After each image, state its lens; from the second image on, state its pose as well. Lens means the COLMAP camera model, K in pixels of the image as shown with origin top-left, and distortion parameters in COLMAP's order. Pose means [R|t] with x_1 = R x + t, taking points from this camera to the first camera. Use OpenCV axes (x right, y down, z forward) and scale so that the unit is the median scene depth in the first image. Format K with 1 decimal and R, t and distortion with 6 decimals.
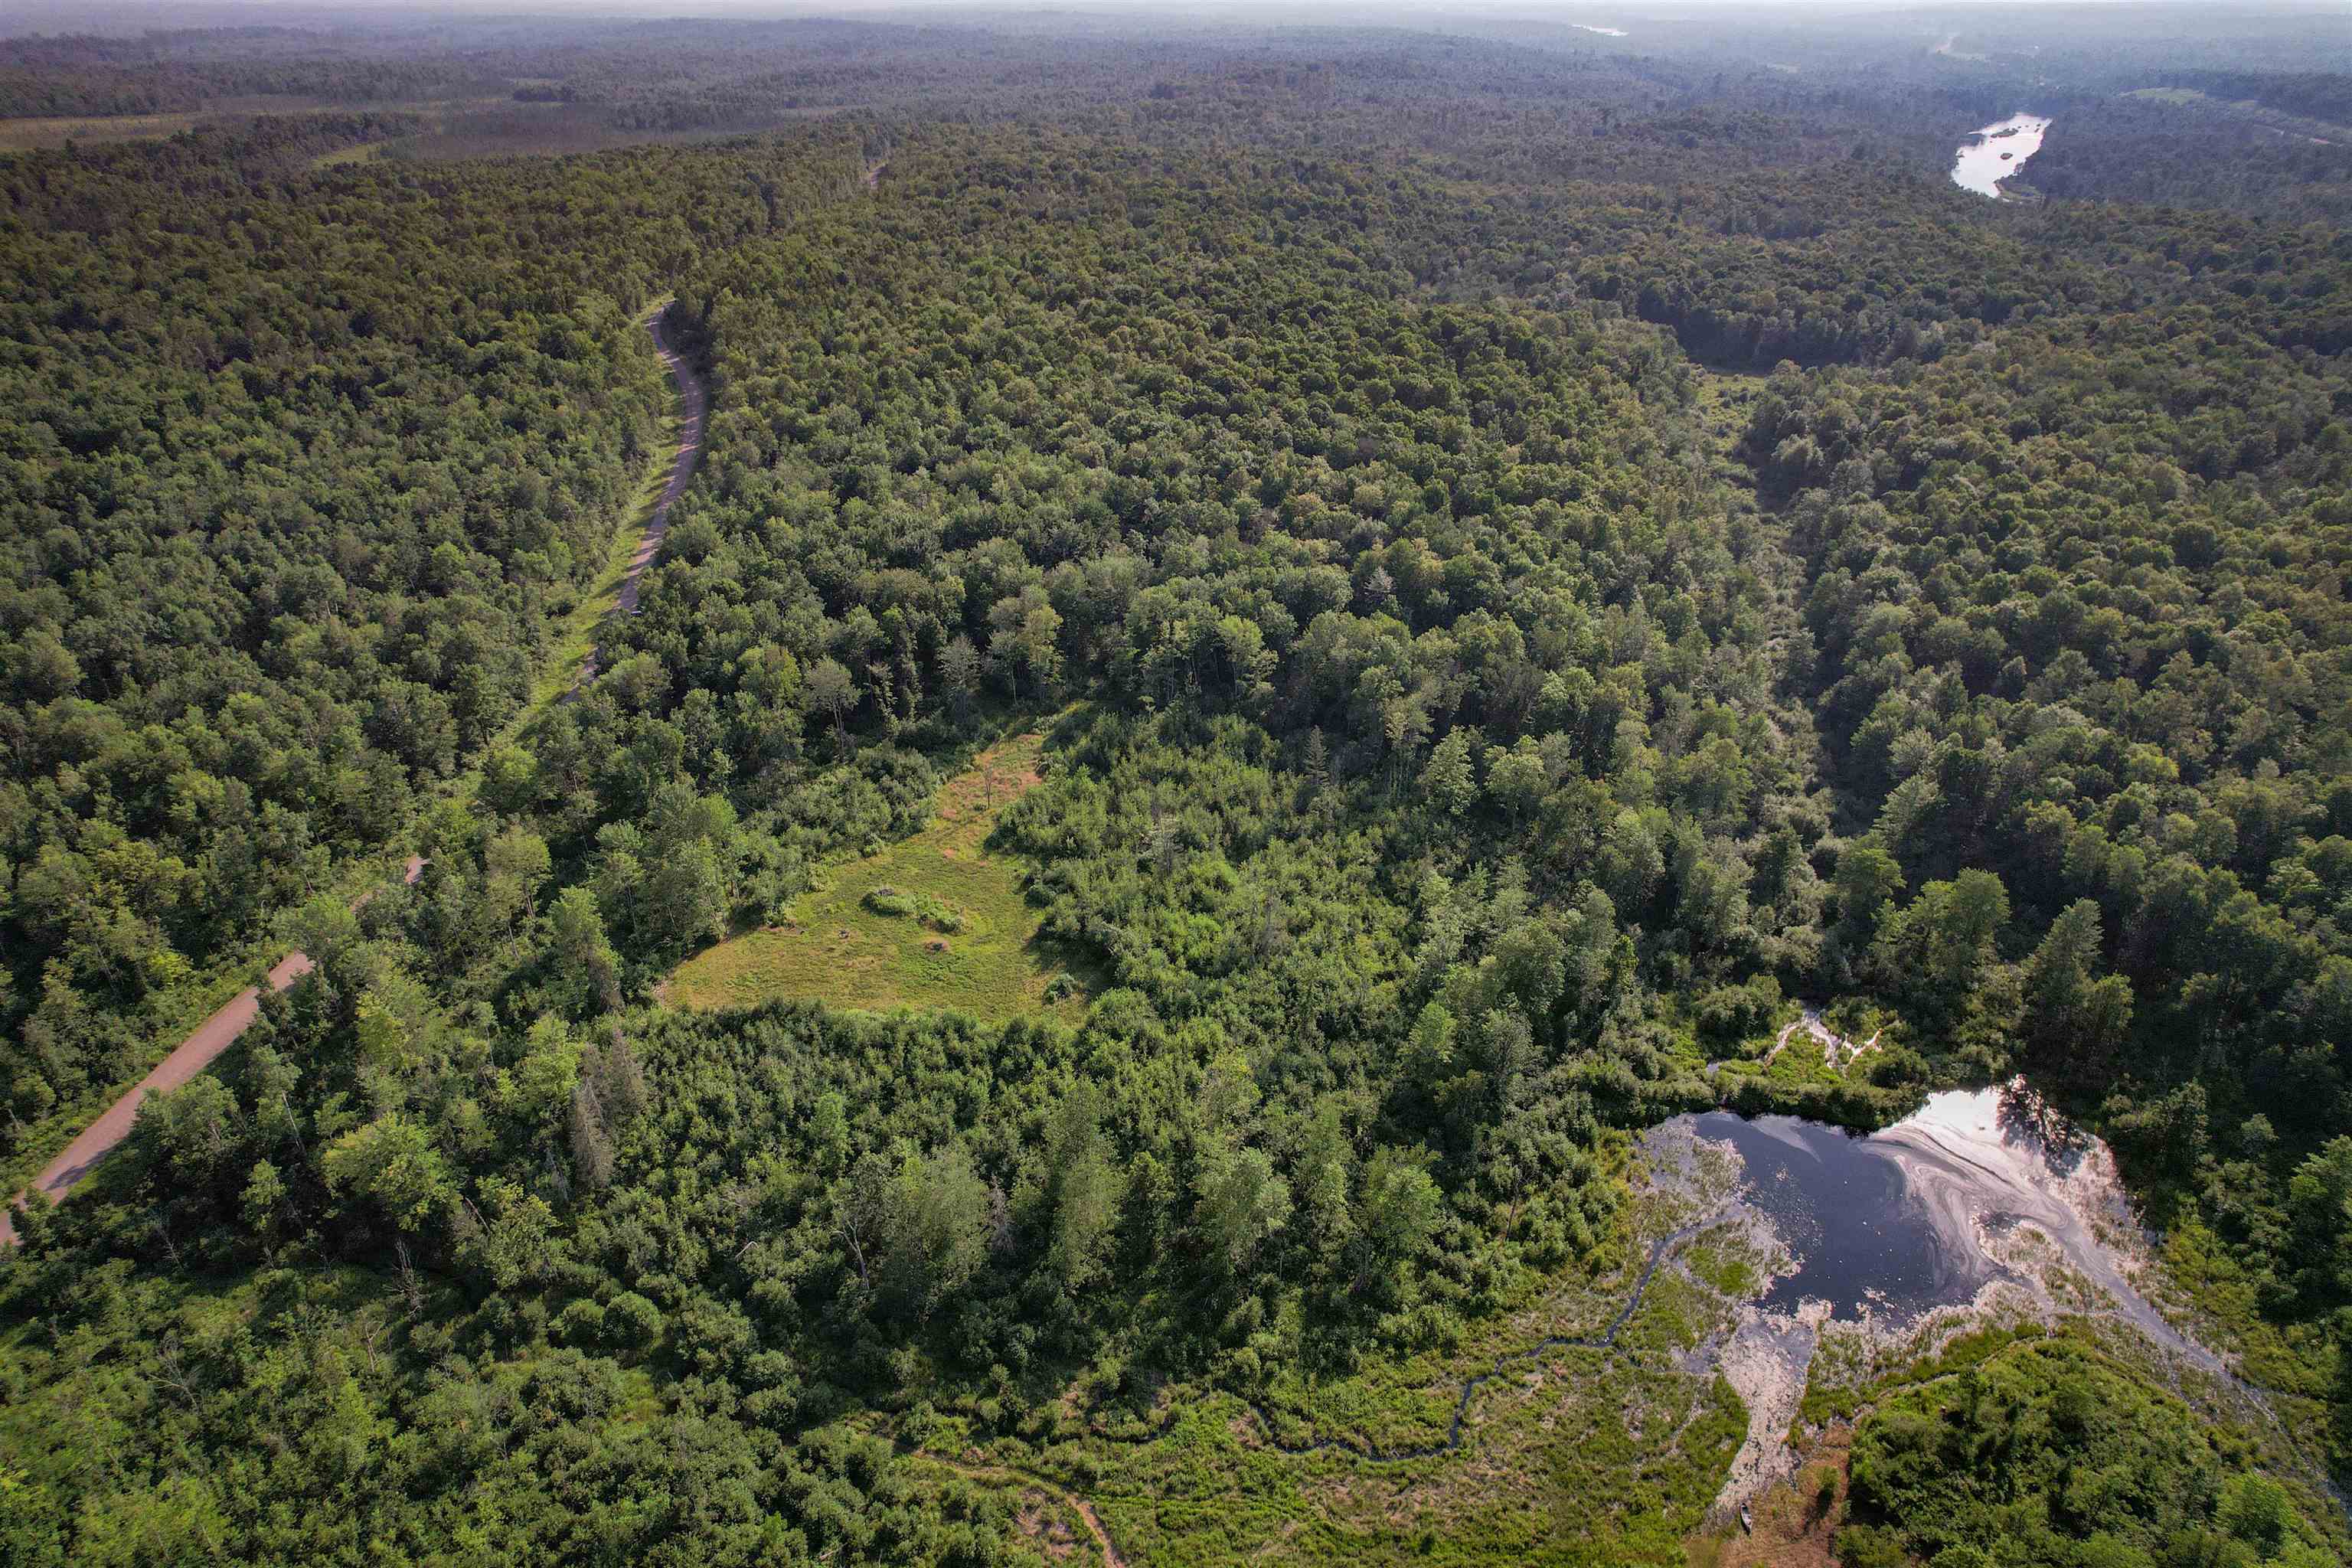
lens RADIAL K [[1472.2, 0, 1172.9], [0, 1472.2, 776.3], [0, 0, 1]] dist [-0.076985, 0.066504]
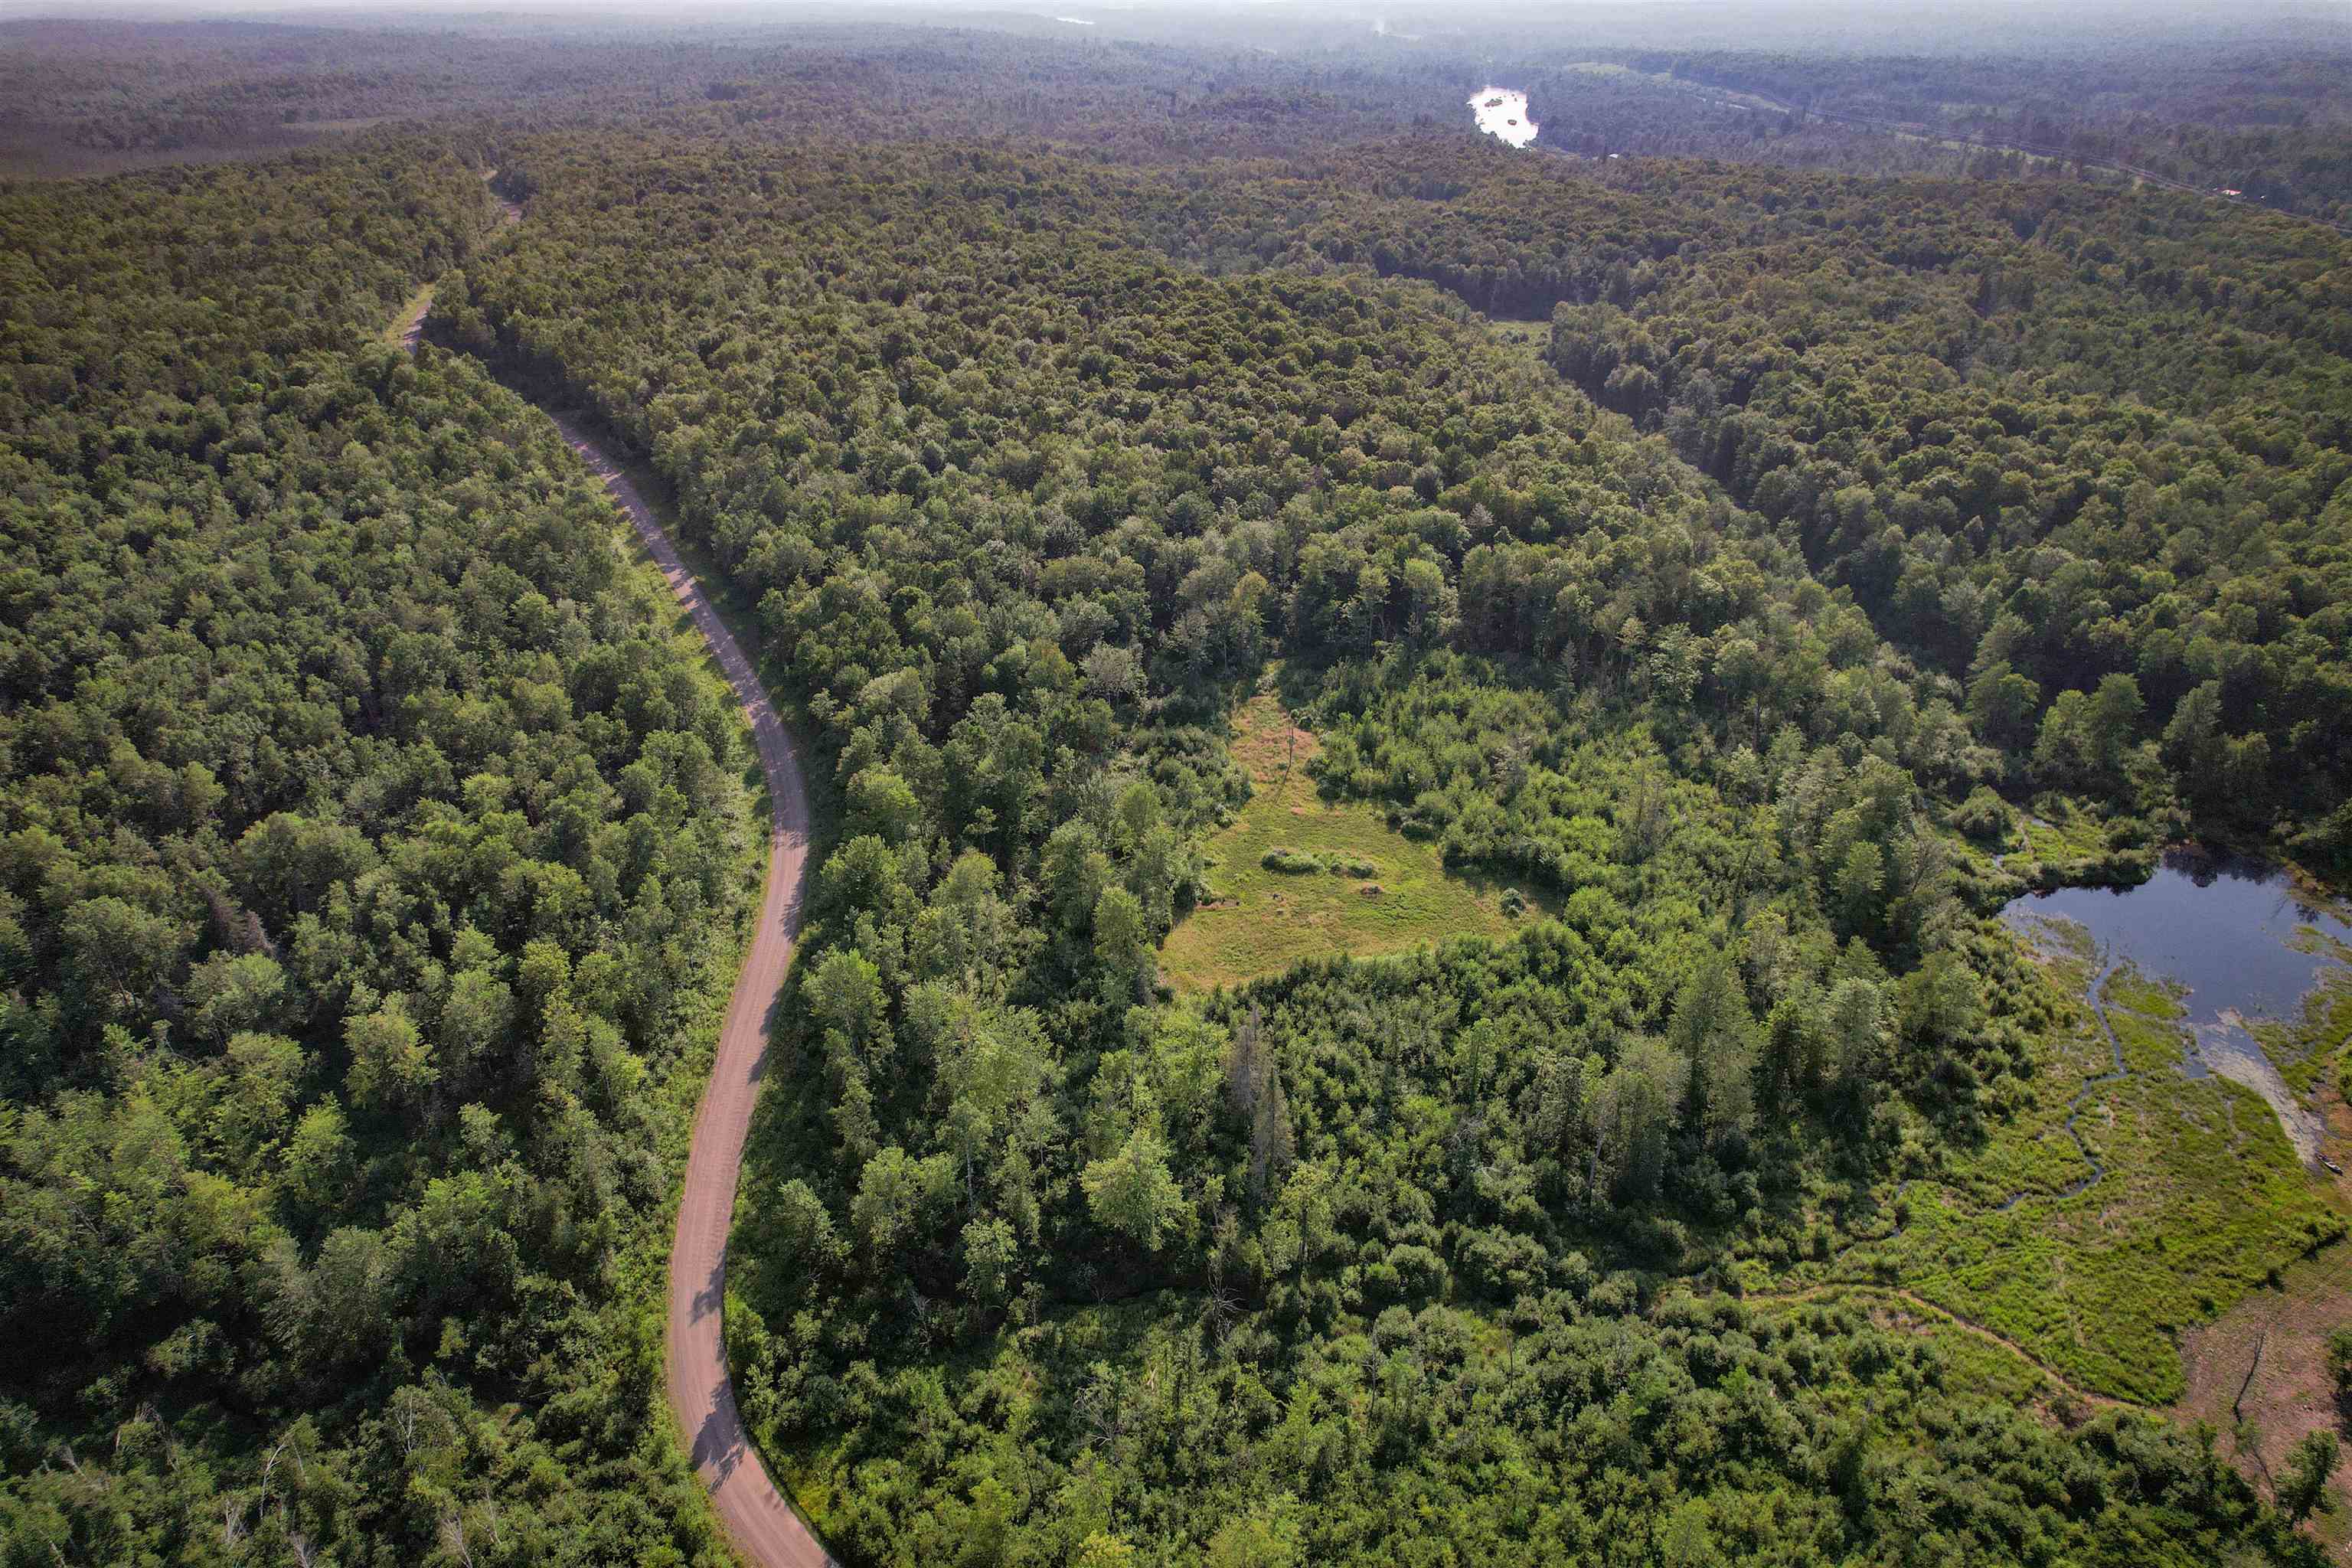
lens RADIAL K [[1472.2, 0, 1172.9], [0, 1472.2, 776.3], [0, 0, 1]] dist [-0.076985, 0.066504]
pose [[0.942597, -0.164366, 0.290681, -0.558531], [0.163499, 0.986162, 0.027444, -0.013796], [-0.291169, 0.021658, 0.956426, 0.049621]]
